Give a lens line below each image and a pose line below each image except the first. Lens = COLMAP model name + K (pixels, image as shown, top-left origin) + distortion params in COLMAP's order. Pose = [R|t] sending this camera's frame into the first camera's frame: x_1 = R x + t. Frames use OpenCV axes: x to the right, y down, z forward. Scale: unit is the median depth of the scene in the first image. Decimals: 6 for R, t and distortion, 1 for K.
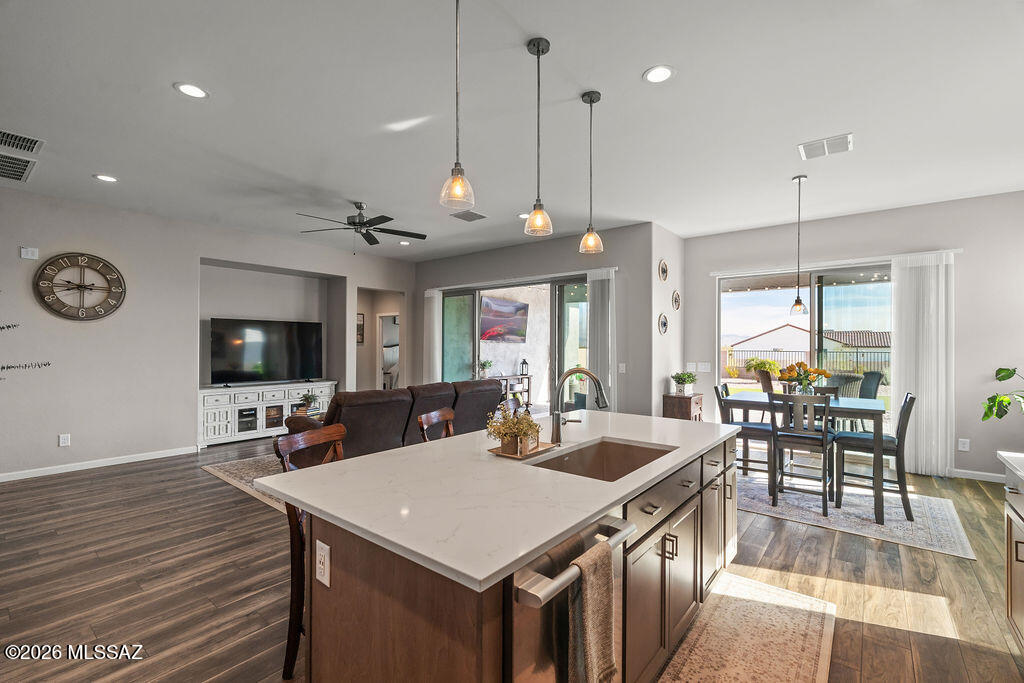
lens RADIAL K [[449.1, 0, 509.3], [0, 449.1, 342.9], [0, 0, 1]] dist [-0.000811, -0.000736]
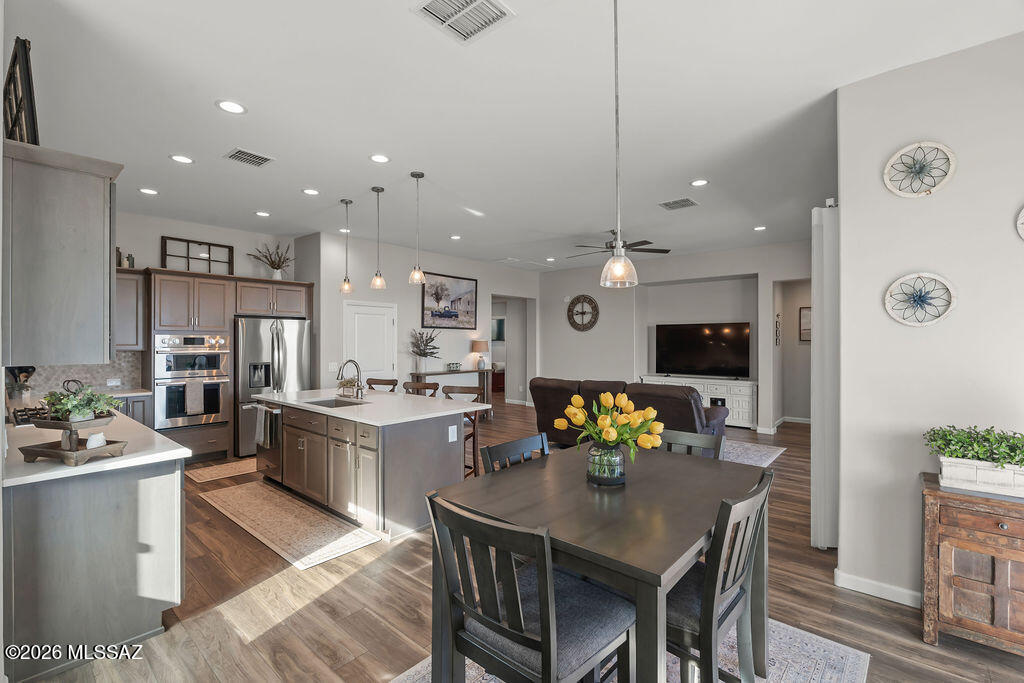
lens RADIAL K [[453.6, 0, 512.3], [0, 453.6, 337.1], [0, 0, 1]] dist [0.001760, 0.000371]
pose [[-0.038635, -0.011305, -0.999189, 0.911326], [0.007908, 0.999901, -0.011619, -0.005996], [0.999222, -0.008350, -0.038542, 0.766712]]
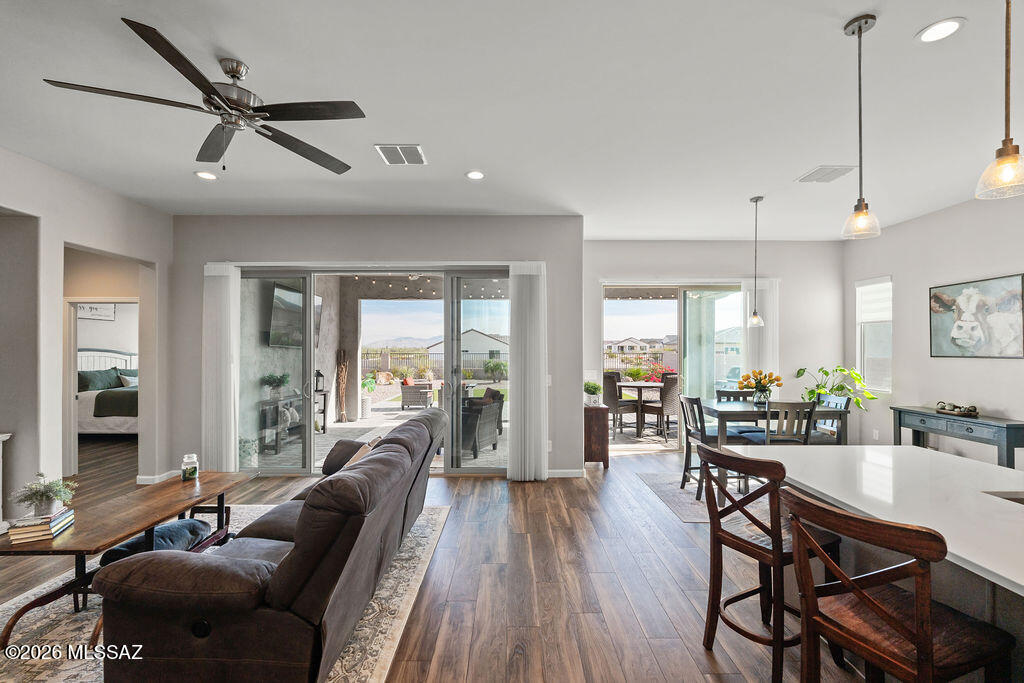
lens RADIAL K [[449.5, 0, 513.2], [0, 449.5, 347.6], [0, 0, 1]] dist [-0.003569, -0.000464]
pose [[0.773095, -0.003633, 0.634280, -0.405979], [-0.001096, 0.999974, 0.007063, -0.014627], [-0.634289, -0.006156, 0.773071, 0.444997]]
